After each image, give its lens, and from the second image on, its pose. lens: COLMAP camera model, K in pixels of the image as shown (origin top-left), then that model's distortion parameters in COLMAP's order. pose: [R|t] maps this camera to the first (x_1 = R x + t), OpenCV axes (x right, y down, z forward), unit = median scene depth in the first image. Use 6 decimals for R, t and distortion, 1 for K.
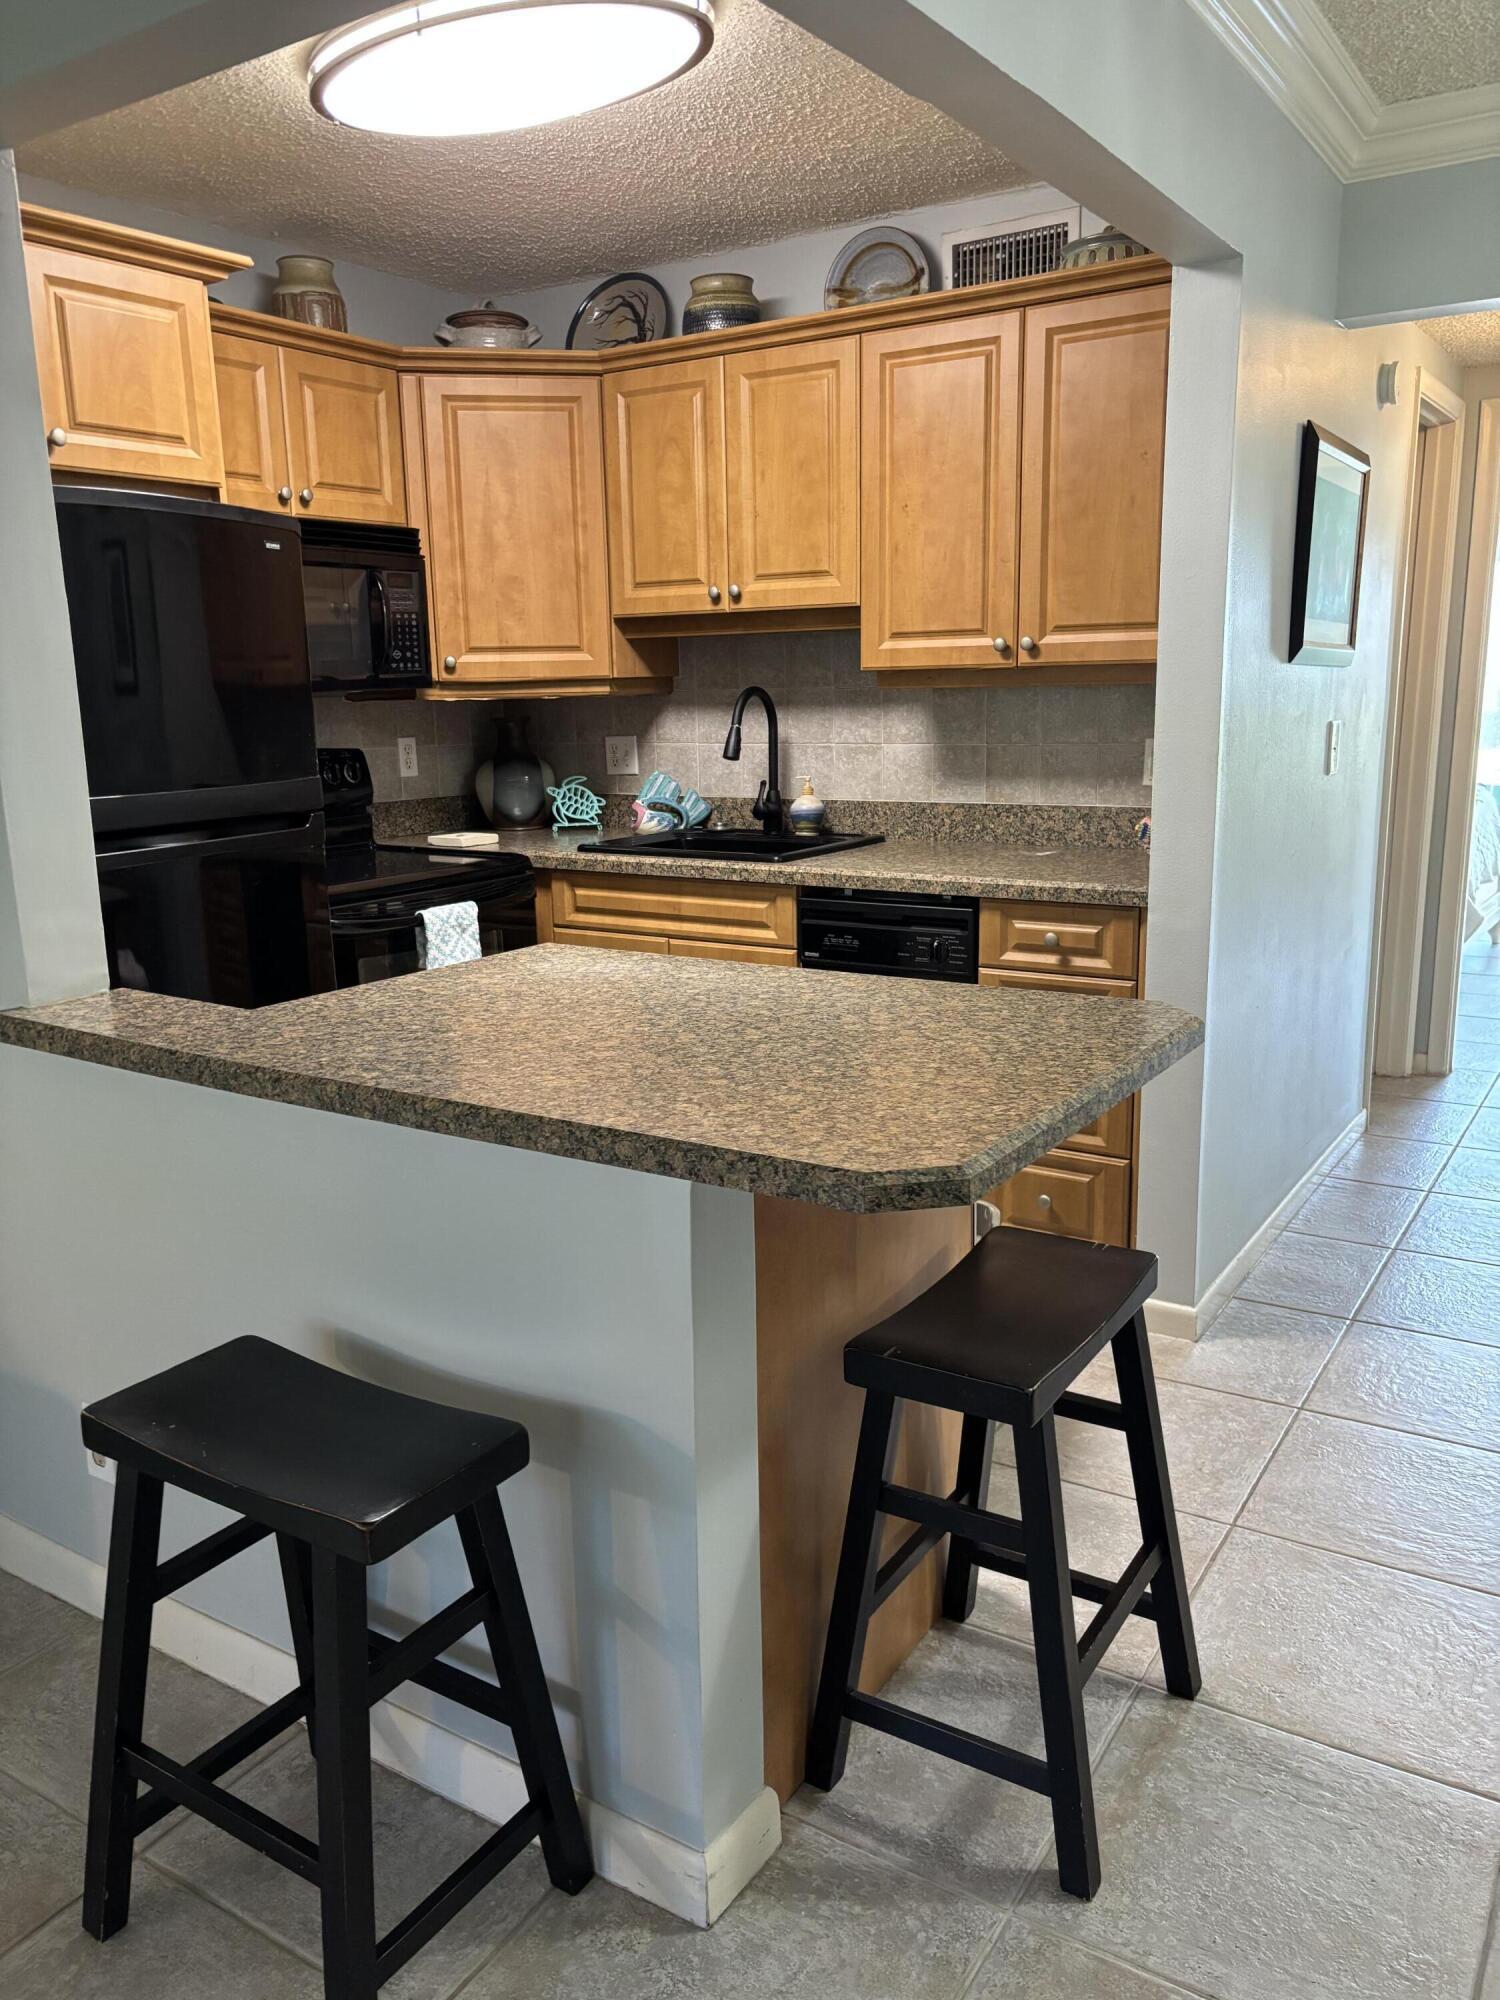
lens RADIAL K [[1523.4, 0, 748.0], [0, 1523.4, 1001.5], [0, 0, 1]] dist [0.041241, -0.049100]
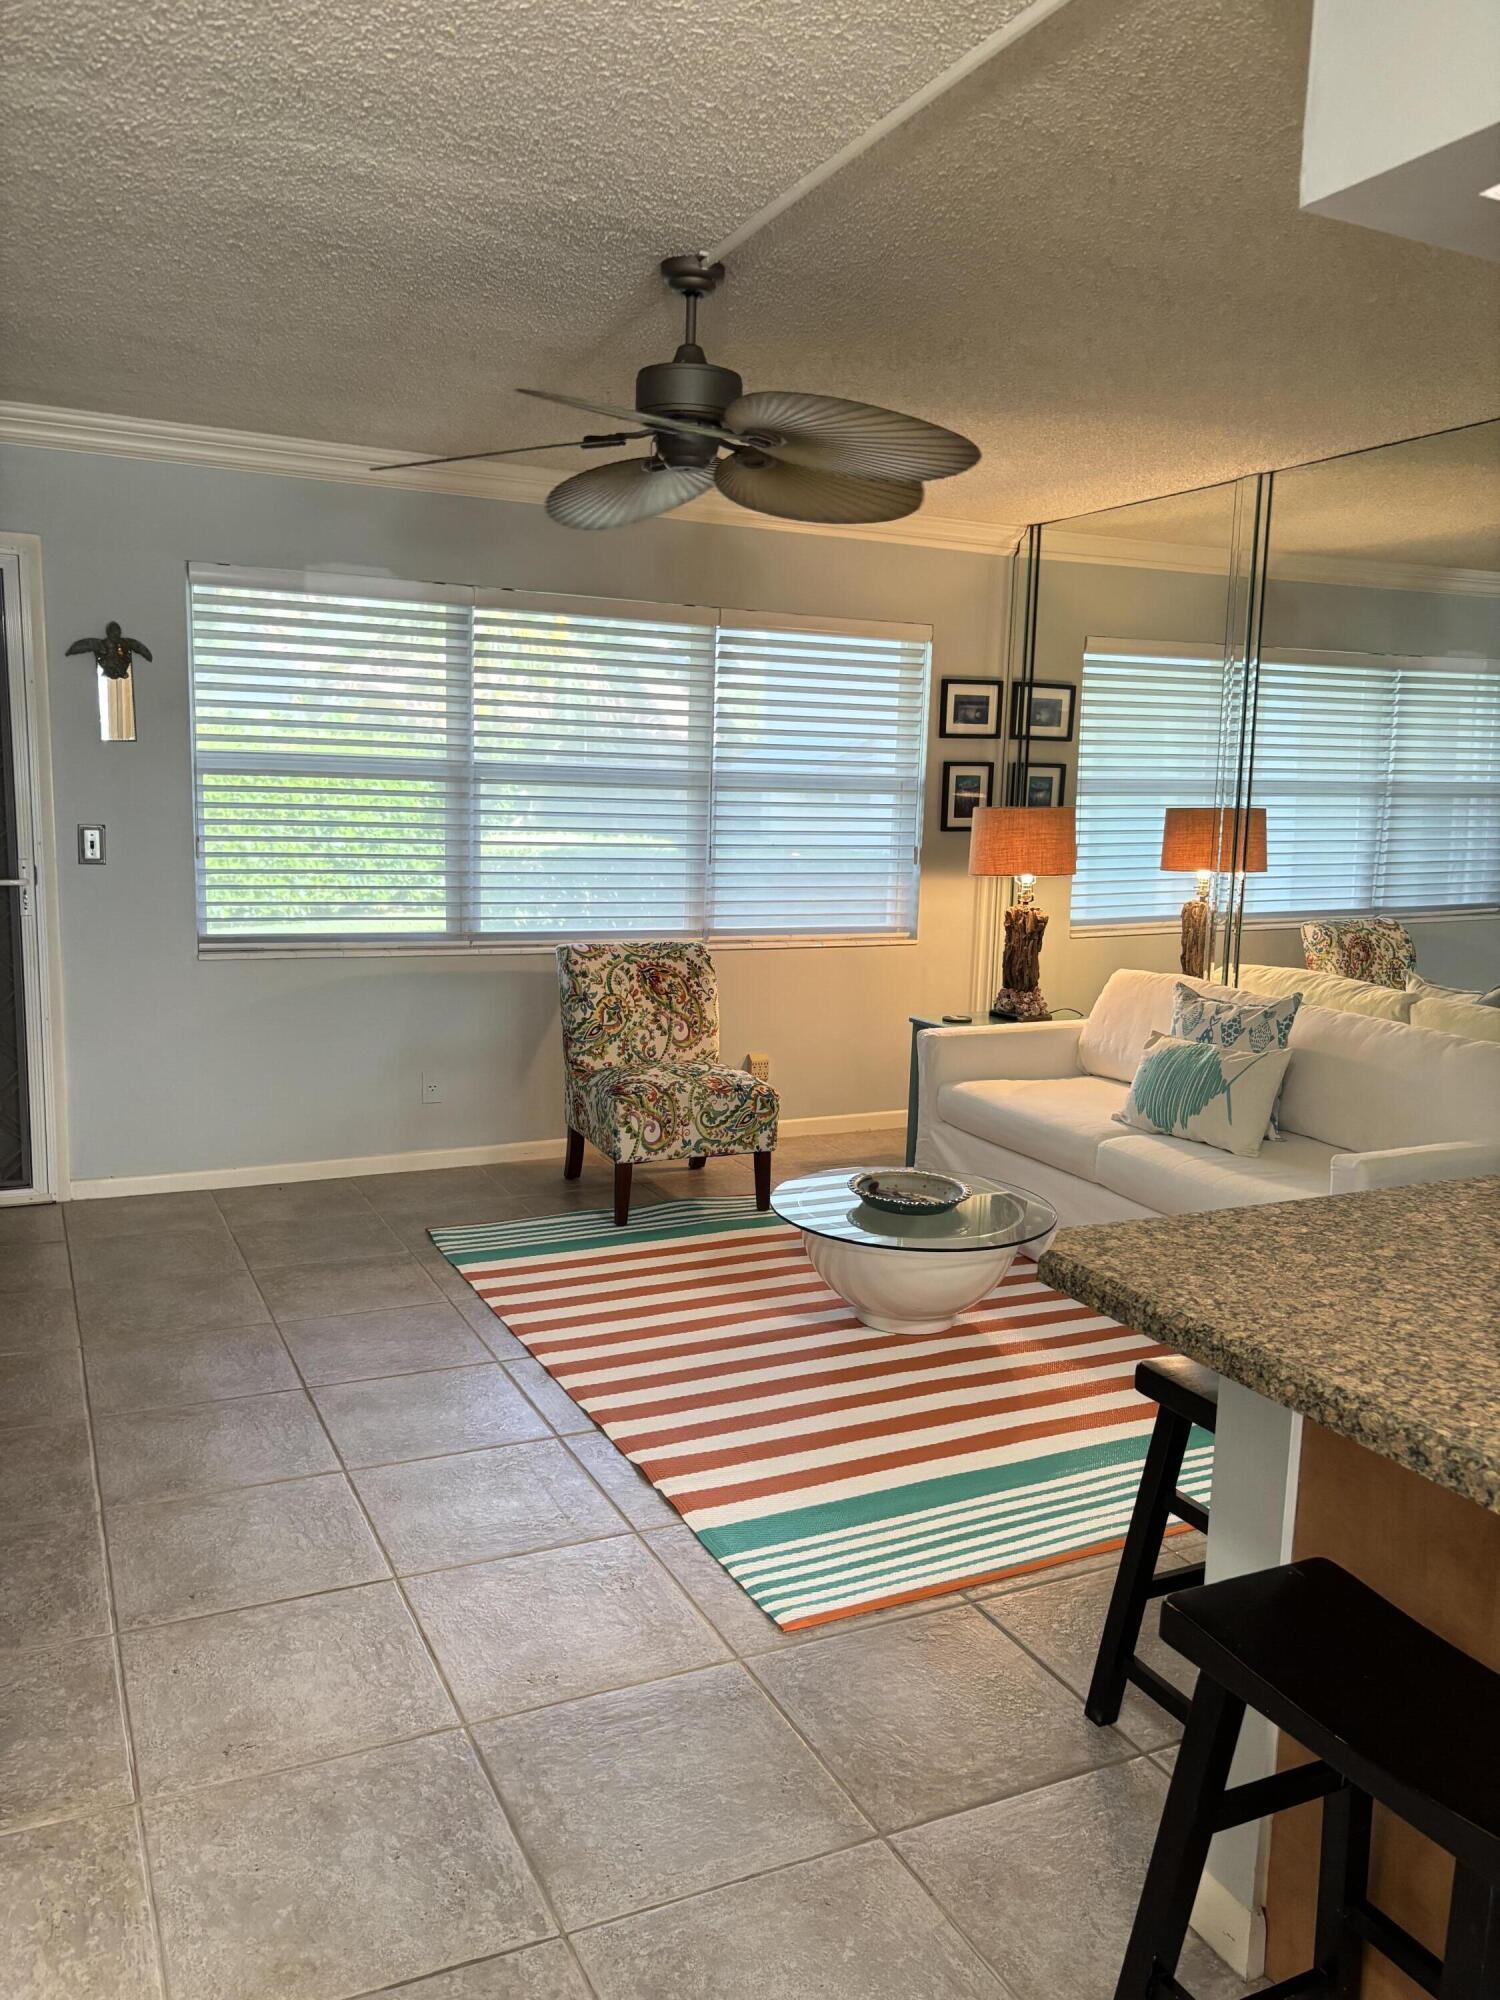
lens RADIAL K [[1523.4, 0, 748.5], [0, 1523.4, 1001.9], [0, 0, 1]] dist [0.041241, -0.049100]
pose [[-0.518609, 0.138579, -0.843706, 1.103386], [-0.182337, 0.946153, 0.267485, -0.321082], [0.835343, 0.292560, -0.465415, 1.112016]]
